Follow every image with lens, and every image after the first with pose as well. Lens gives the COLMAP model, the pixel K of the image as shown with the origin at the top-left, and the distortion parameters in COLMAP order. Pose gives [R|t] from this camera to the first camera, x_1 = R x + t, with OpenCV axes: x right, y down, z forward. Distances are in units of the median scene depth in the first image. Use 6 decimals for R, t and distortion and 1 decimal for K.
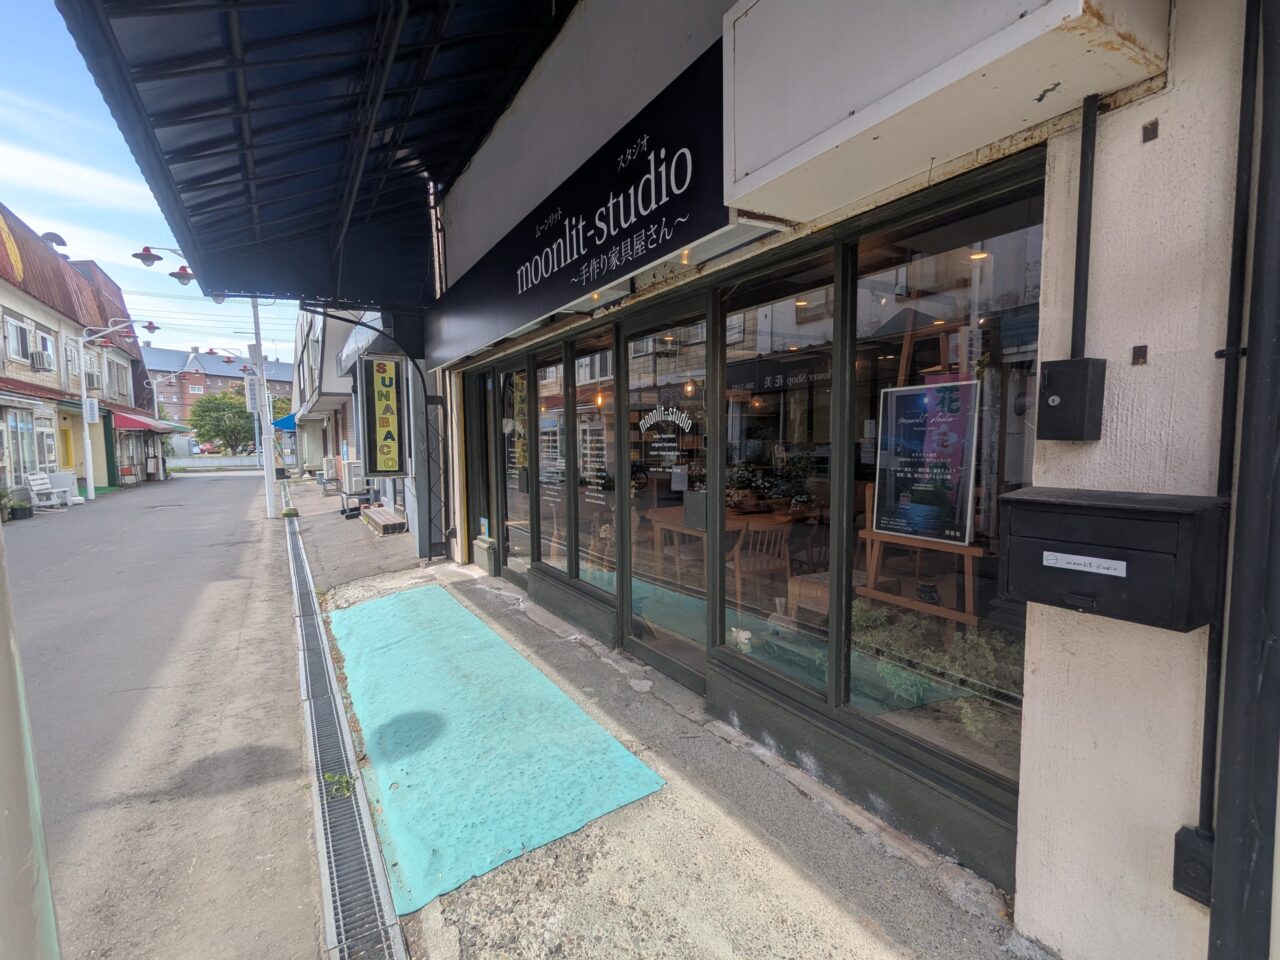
lens RADIAL K [[619.7, 0, 642.0], [0, 619.7, 489.2], [0, 0, 1]] dist [0.001014, -0.001145]
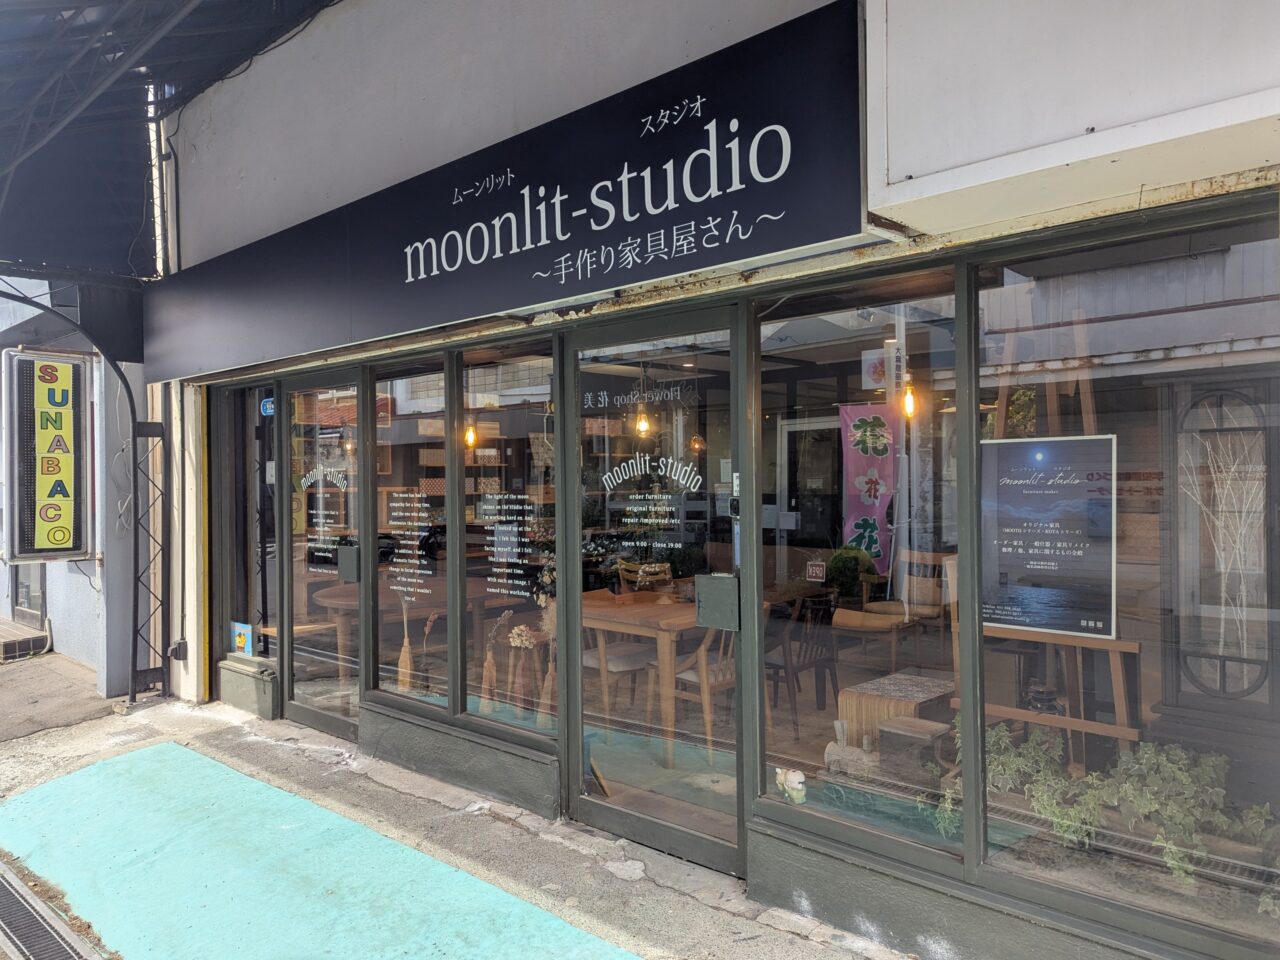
lens RADIAL K [[917.4, 0, 638.9], [0, 917.4, 475.8], [0, 0, 1]] dist [0.066367, -0.062826]
pose [[0.956923, -0.000392, 0.290341, -0.286907], [0.025477, 0.996255, -0.082625, -0.024611], [-0.289222, 0.086463, 0.953349, 0.007491]]
